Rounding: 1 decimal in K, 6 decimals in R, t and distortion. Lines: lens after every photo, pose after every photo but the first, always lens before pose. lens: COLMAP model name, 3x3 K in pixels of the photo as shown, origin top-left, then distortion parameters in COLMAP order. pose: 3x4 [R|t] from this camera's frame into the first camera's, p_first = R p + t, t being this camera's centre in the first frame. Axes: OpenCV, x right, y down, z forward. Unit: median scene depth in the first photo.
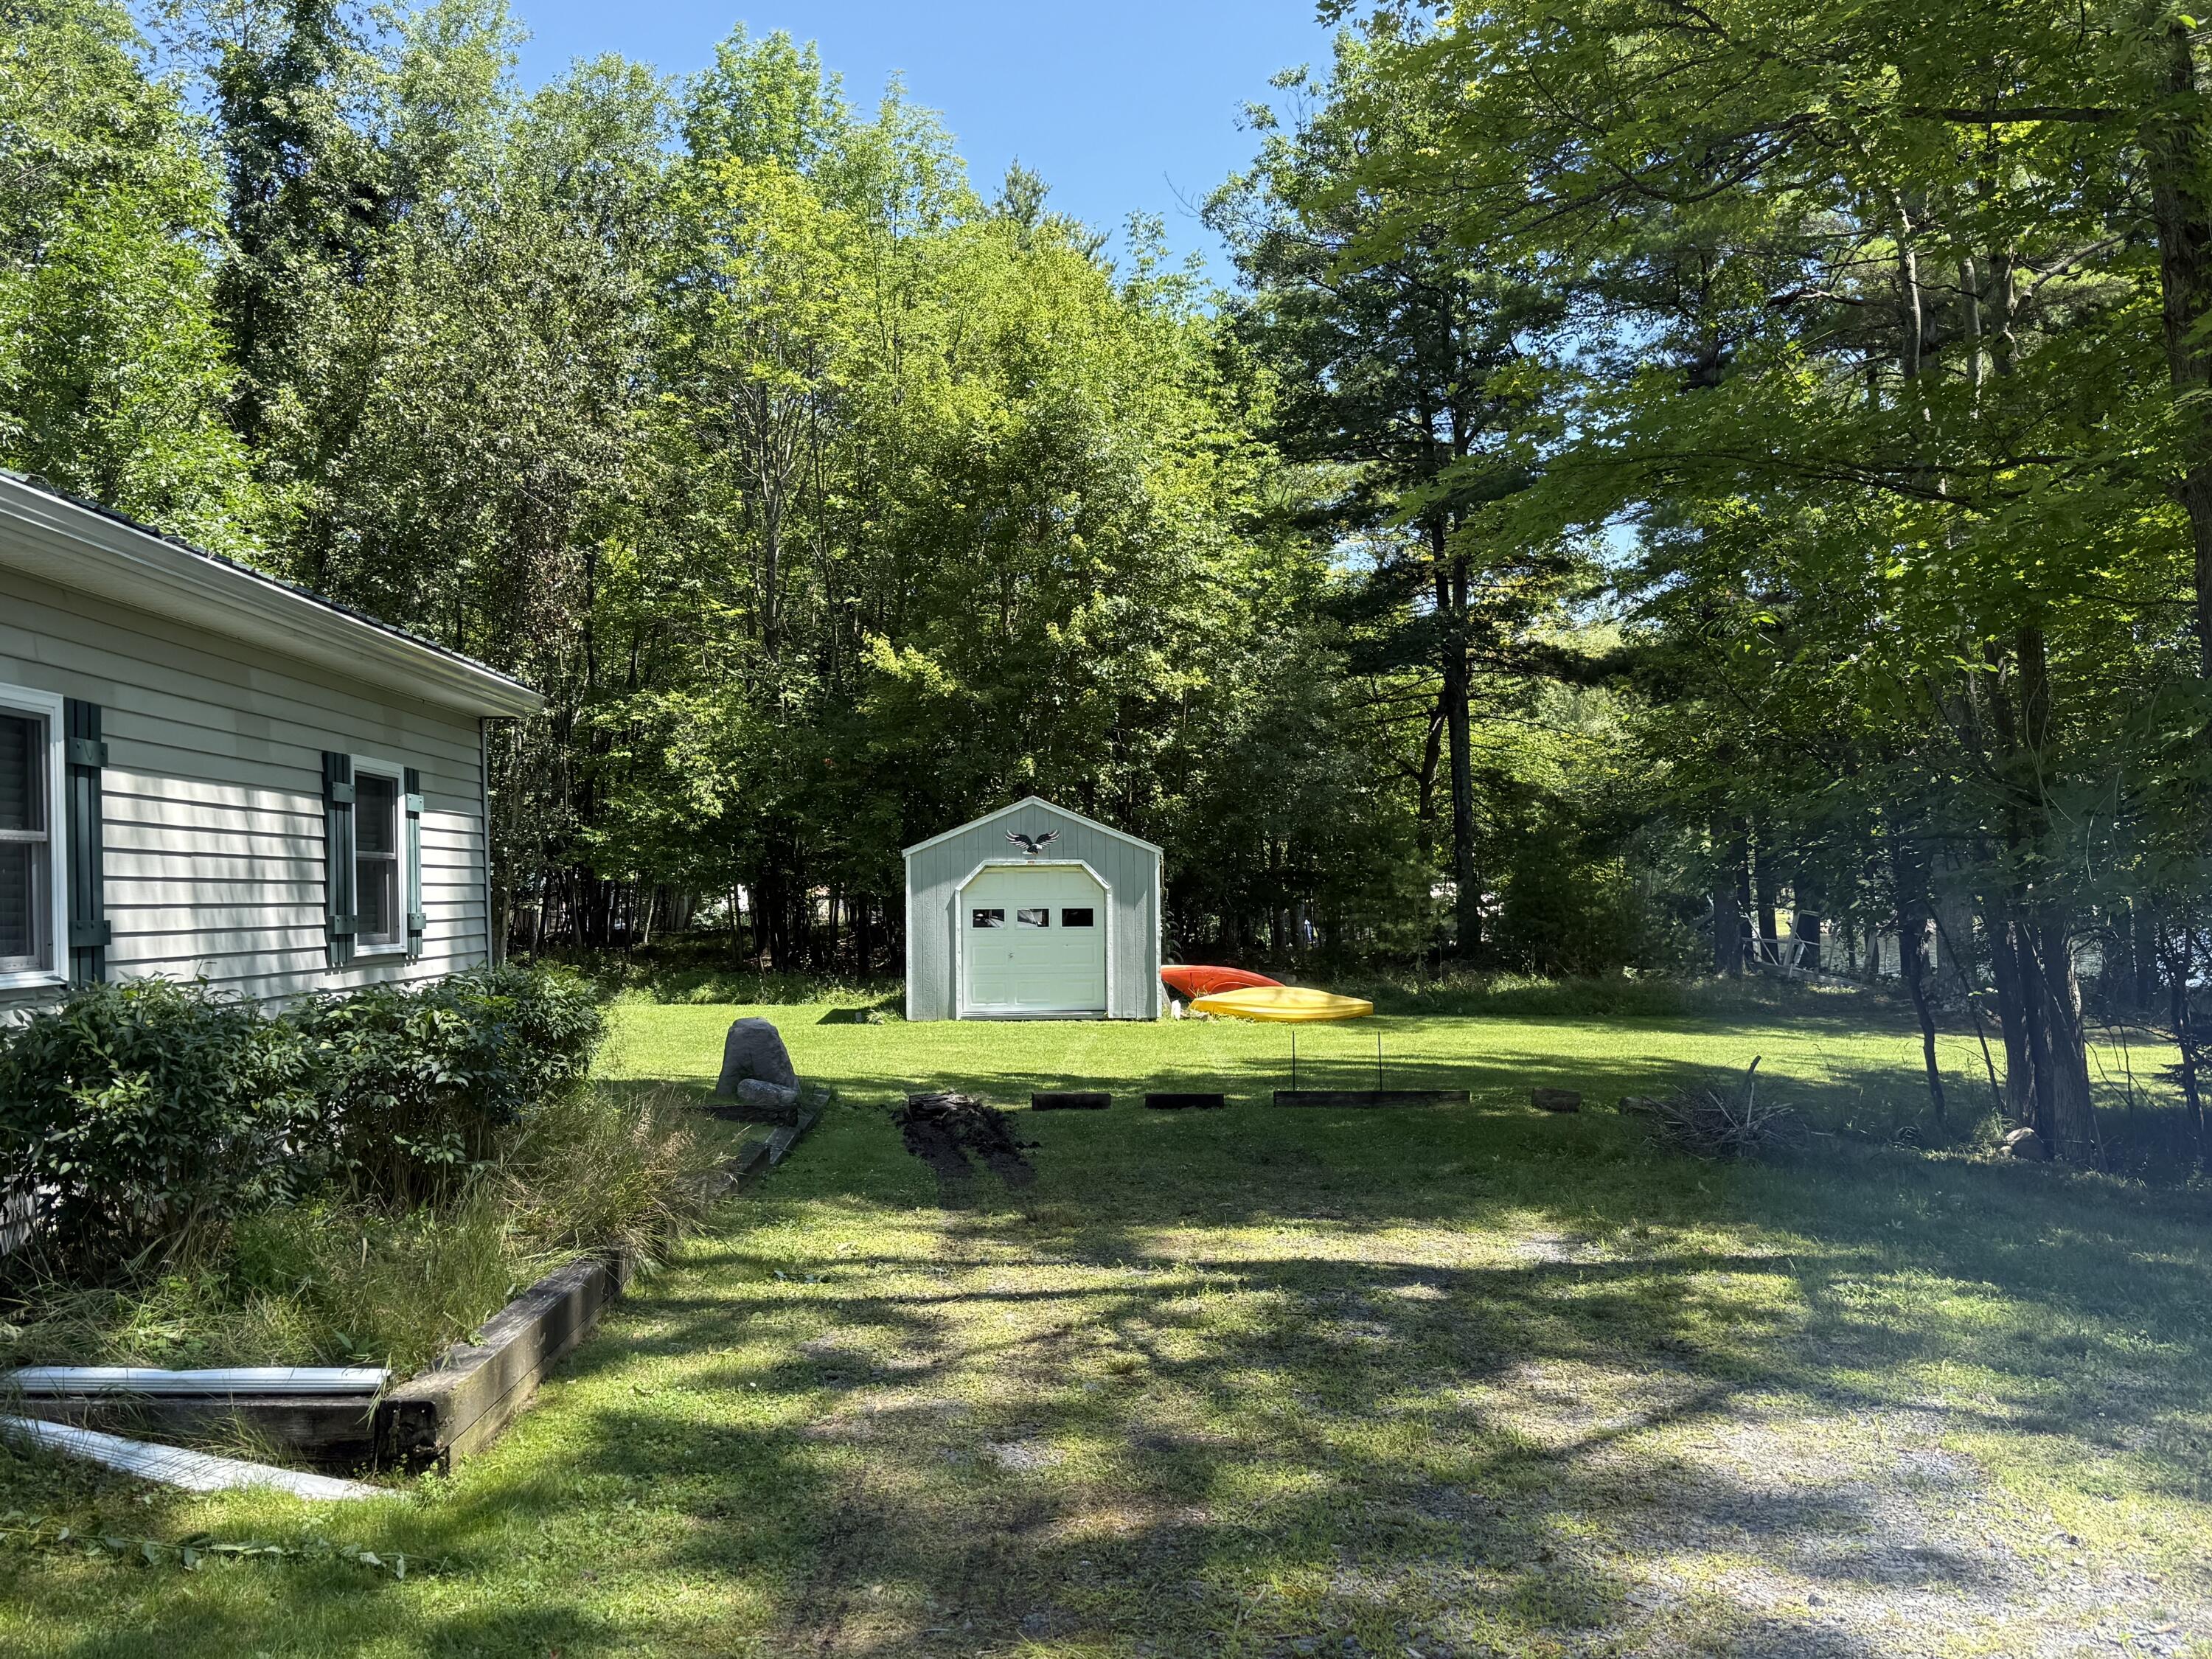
lens RADIAL K [[2017.4, 0, 1104.3], [0, 2017.4, 850.5], [0, 0, 1]] dist [0.001959, 0.000000]
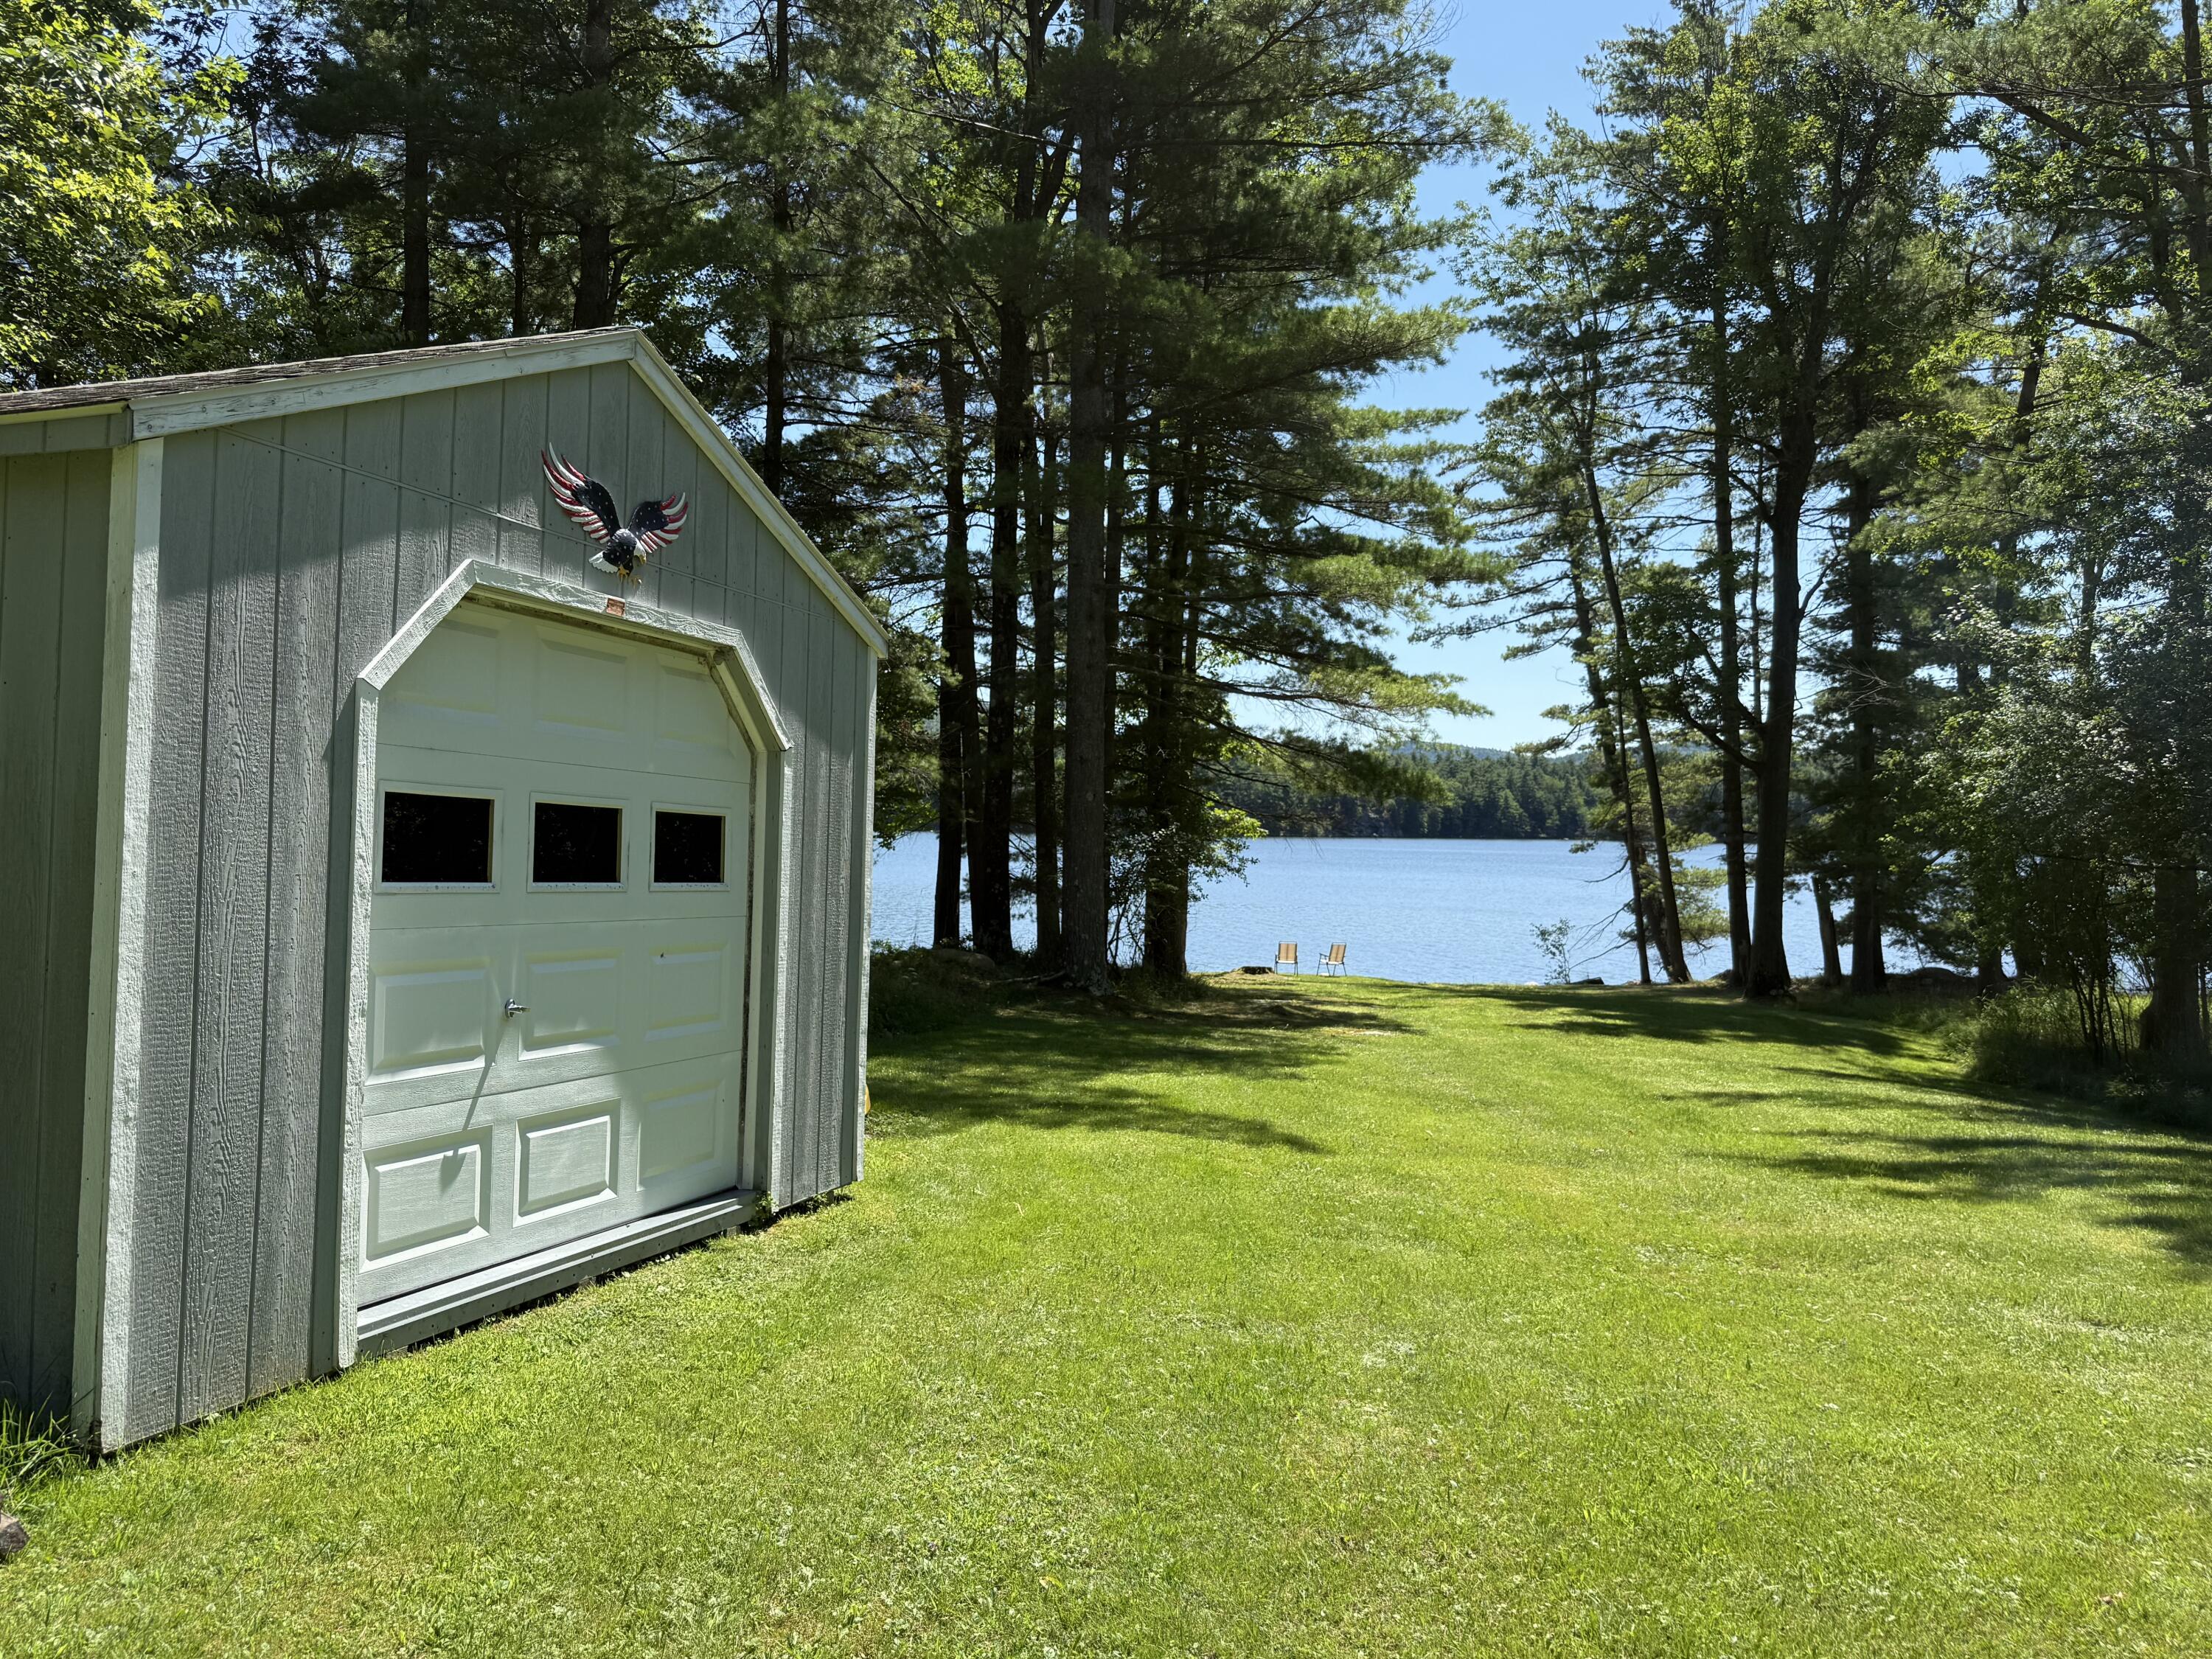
lens RADIAL K [[1603.0, 0, 1104.7], [0, 1603.0, 818.1], [0, 0, 1]] dist [-0.021854, -0.014836]
pose [[0.375494, 0.046672, 0.925649, -0.184302], [-0.036729, 0.998696, -0.035455, 0.034864], [-0.926097, -0.020685, 0.376718, 0.870360]]
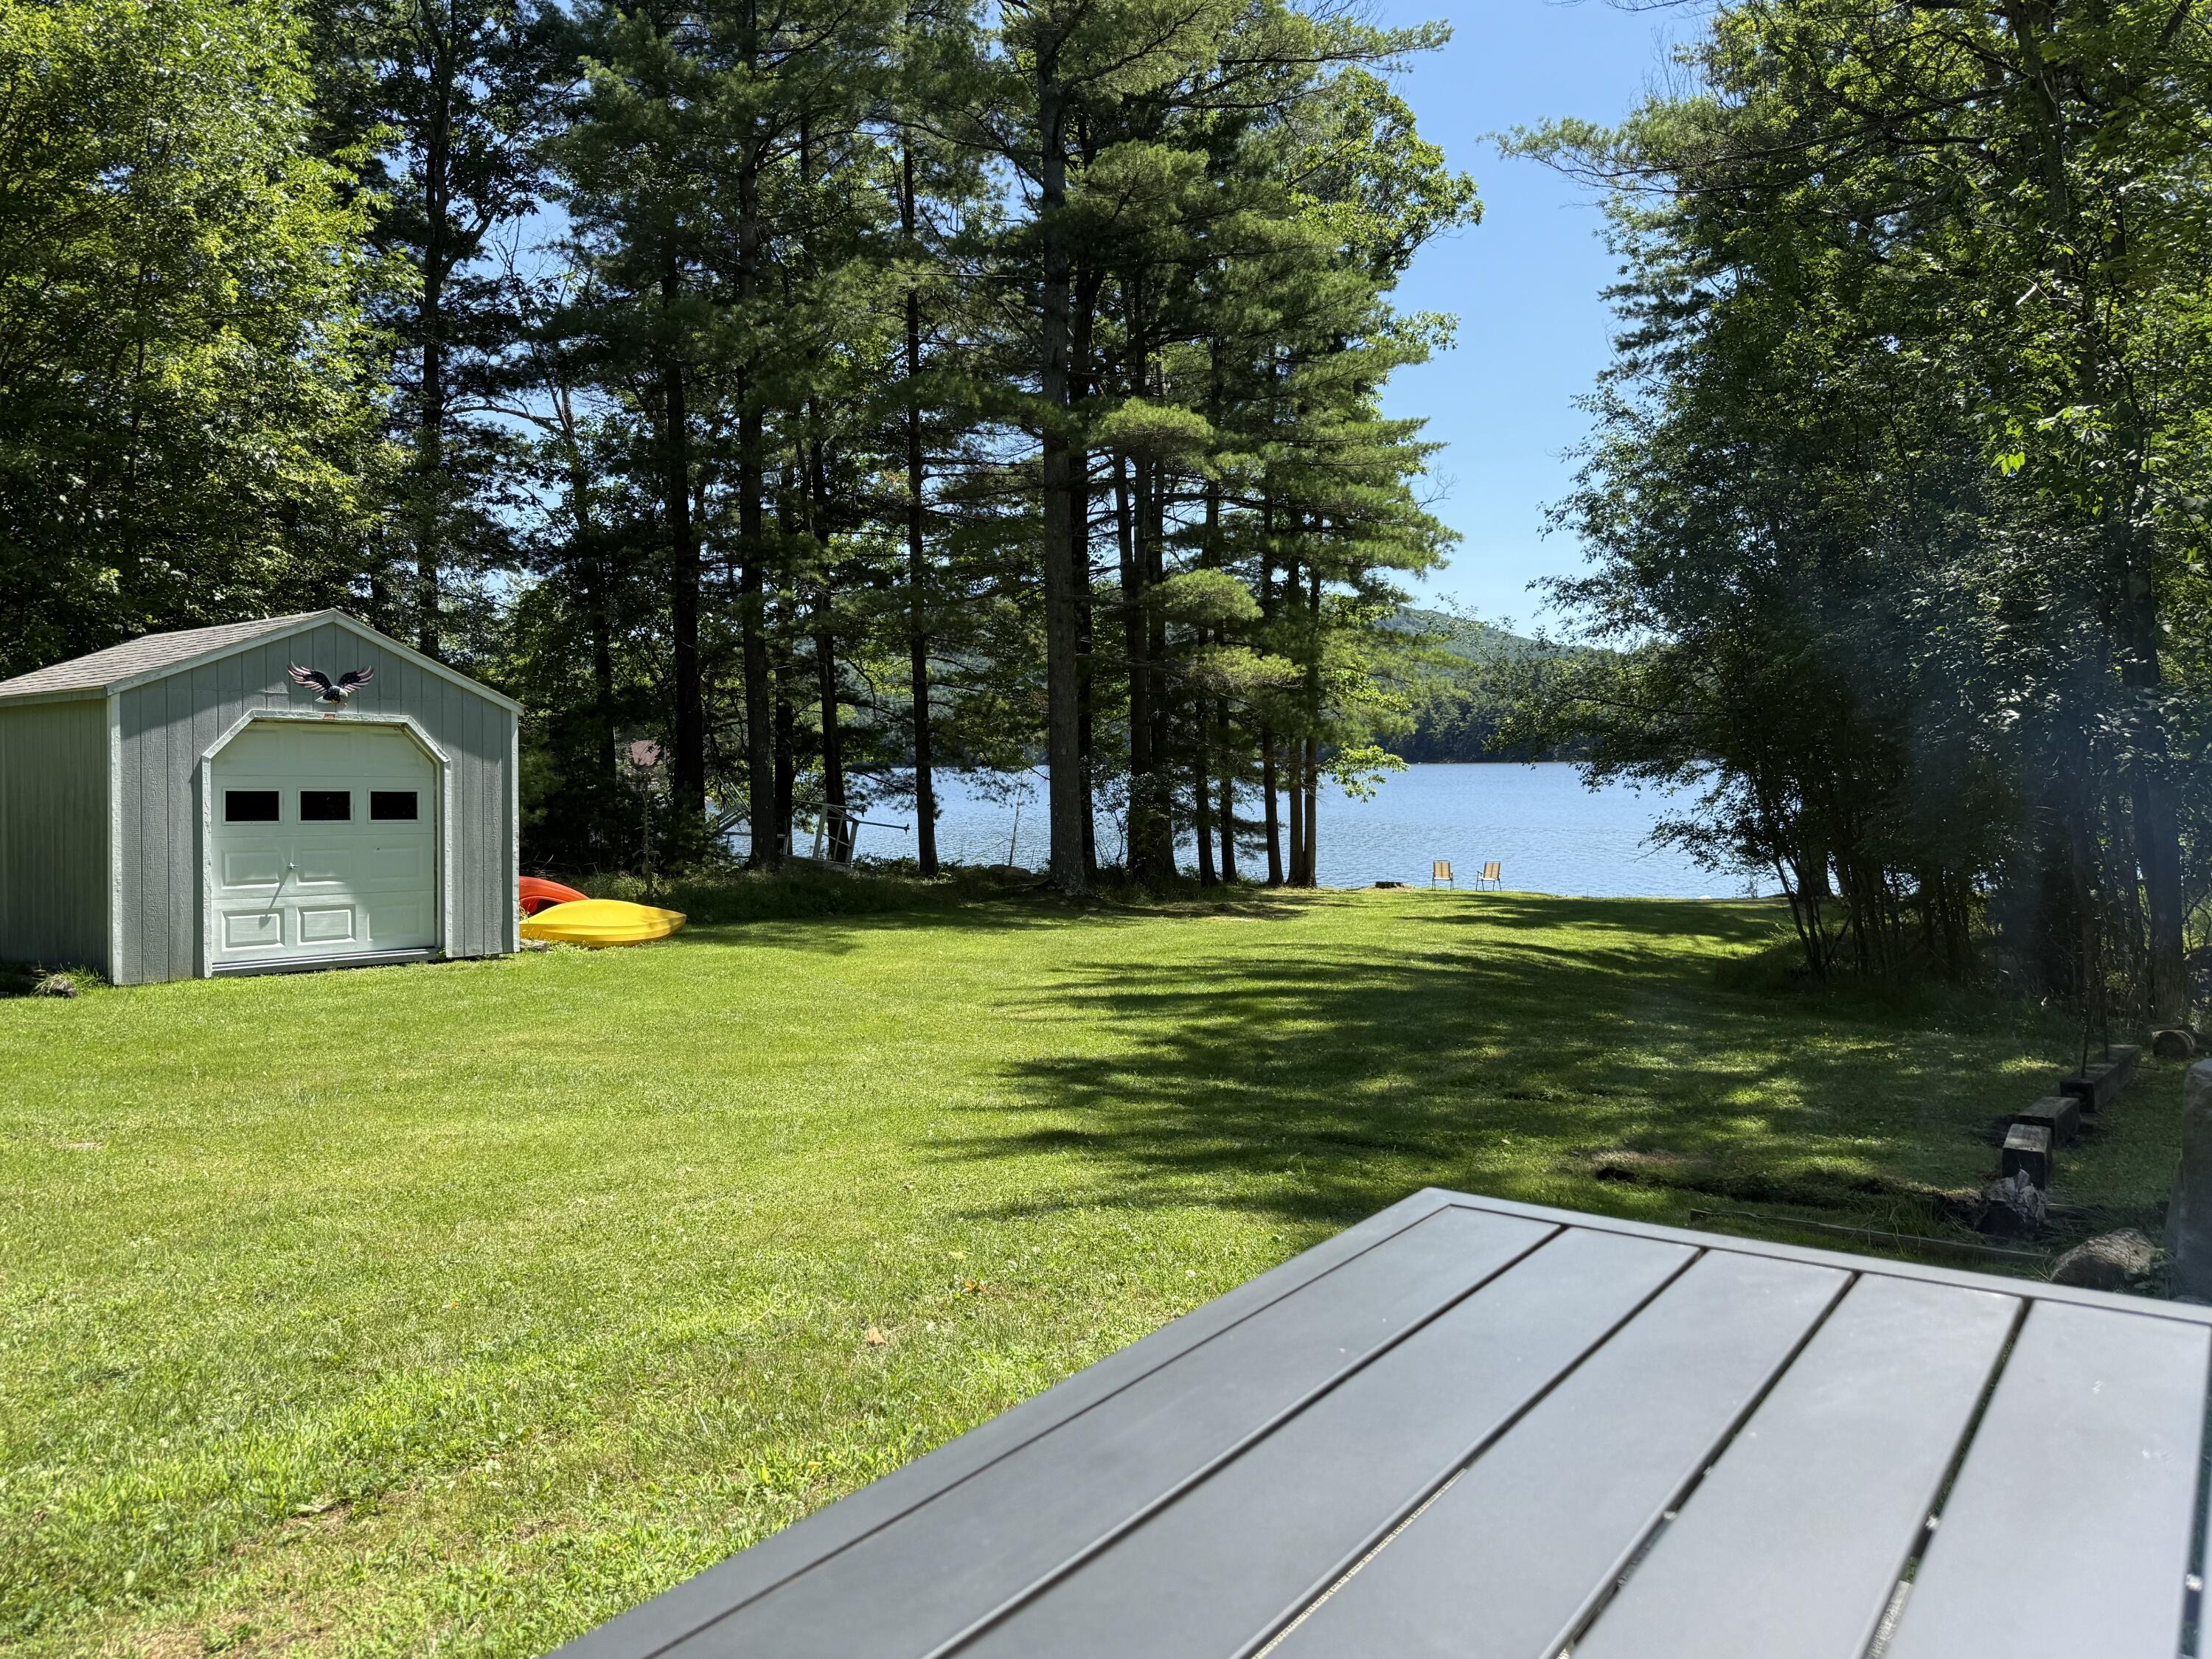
lens RADIAL K [[1603.0, 0, 1112.9], [0, 1603.0, 830.0], [0, 0, 1]] dist [-0.021854, -0.014836]
pose [[0.642949, -0.005753, 0.765888, -0.255046], [-0.019781, 0.999514, 0.024114, 0.024378], [-0.765654, -0.030654, 0.642522, 0.496151]]
